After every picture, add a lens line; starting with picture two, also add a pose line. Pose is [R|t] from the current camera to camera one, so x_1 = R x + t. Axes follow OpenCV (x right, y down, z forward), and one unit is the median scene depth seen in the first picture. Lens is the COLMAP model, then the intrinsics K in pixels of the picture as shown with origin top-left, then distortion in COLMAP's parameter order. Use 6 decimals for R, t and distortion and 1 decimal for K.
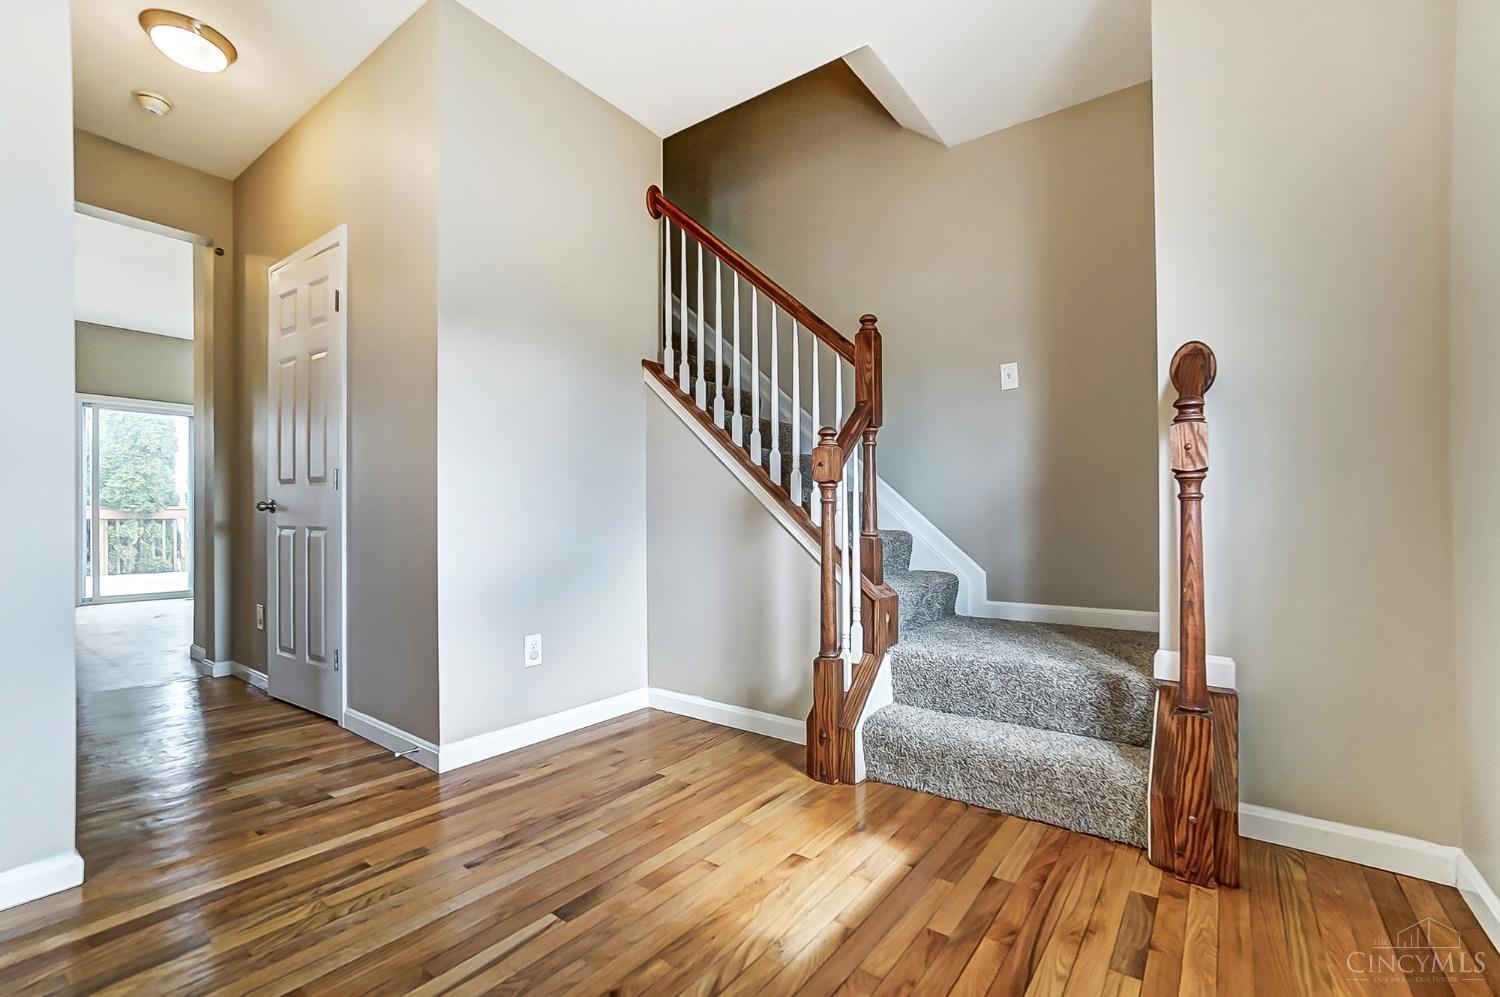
lens RADIAL K [[659.8, 0, 672.6], [0, 659.8, 533.9], [0, 0, 1]] dist [-0.001913, -0.000165]
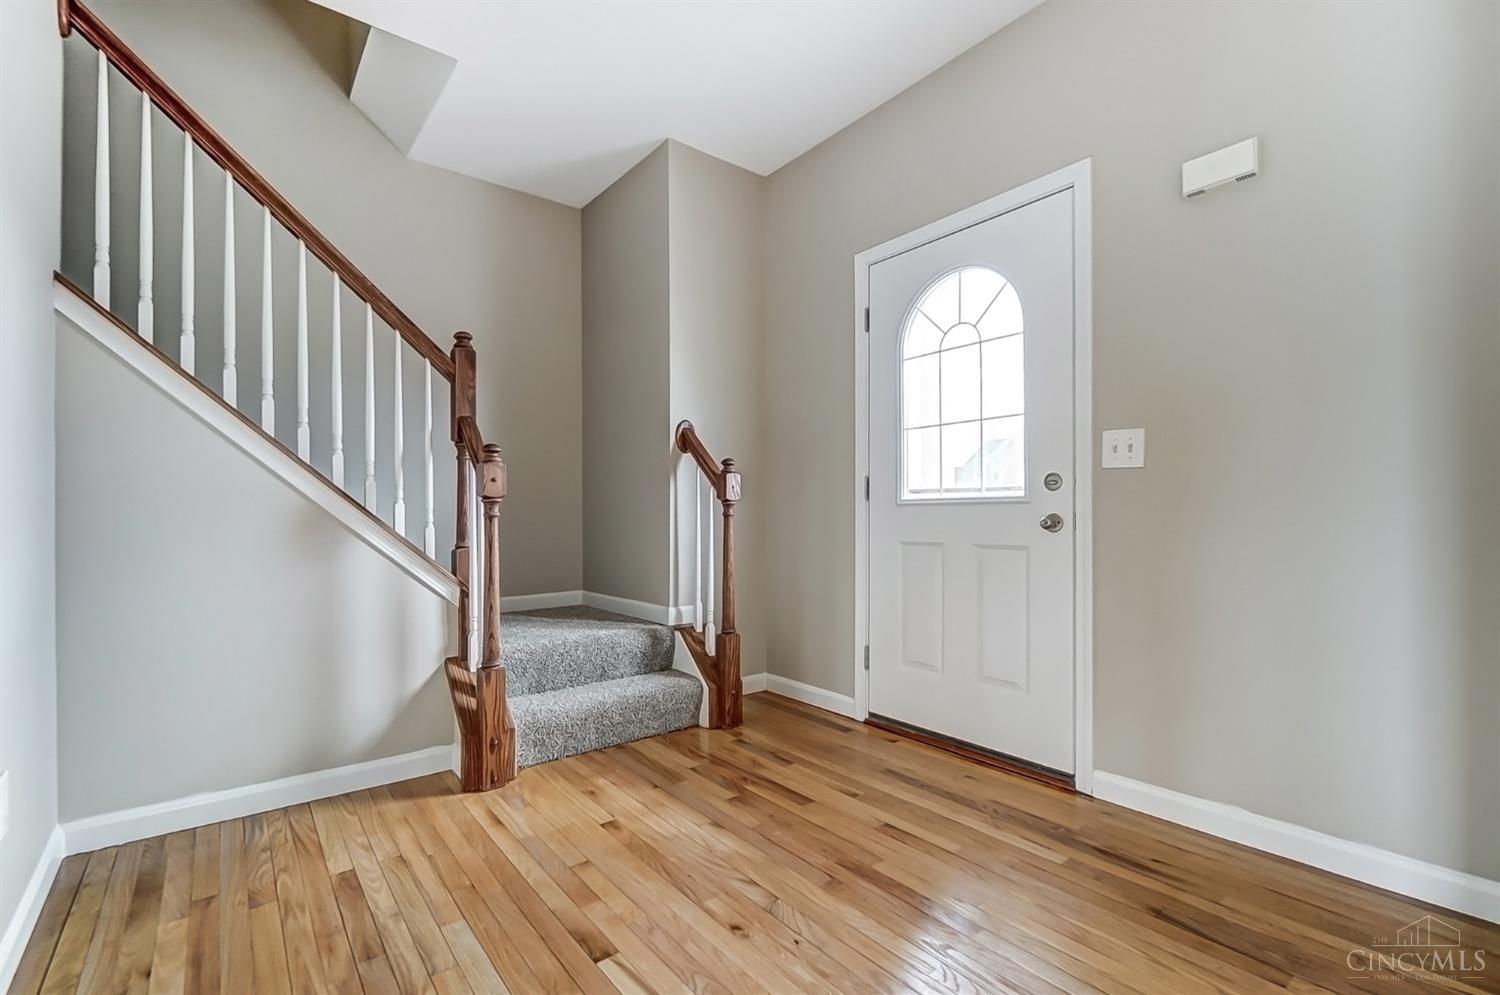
lens RADIAL K [[675.1, 0, 756.4], [0, 675.1, 517.2], [0, 0, 1]] dist [0.000687, 0.000076]
pose [[0.198839, -0.004002, 0.980024, -0.729077], [0.025821, 0.999666, -0.001157, -0.035114], [-0.979692, 0.025535, 0.198876, 0.386370]]
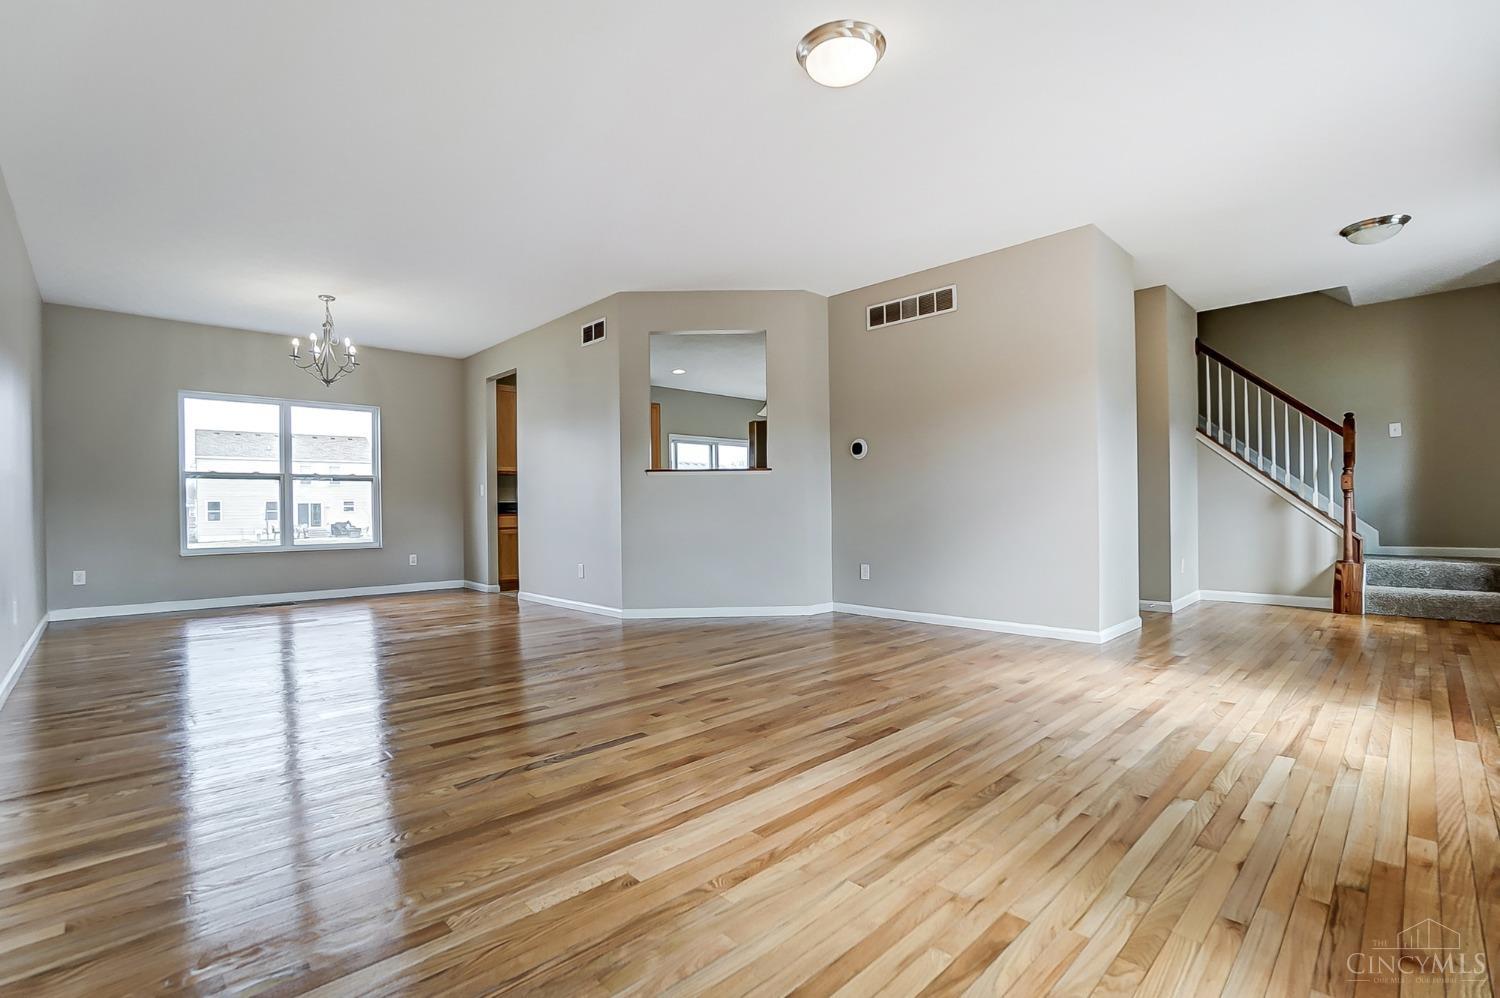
lens RADIAL K [[675.1, 0, 756.4], [0, 675.1, 518.7], [0, 0, 1]] dist [0.000687, 0.000076]
pose [[0.995937, -0.016800, -0.088474, -1.698219], [0.016252, 0.999844, -0.006903, 0.010231], [0.088576, 0.005437, 0.996055, -1.641136]]
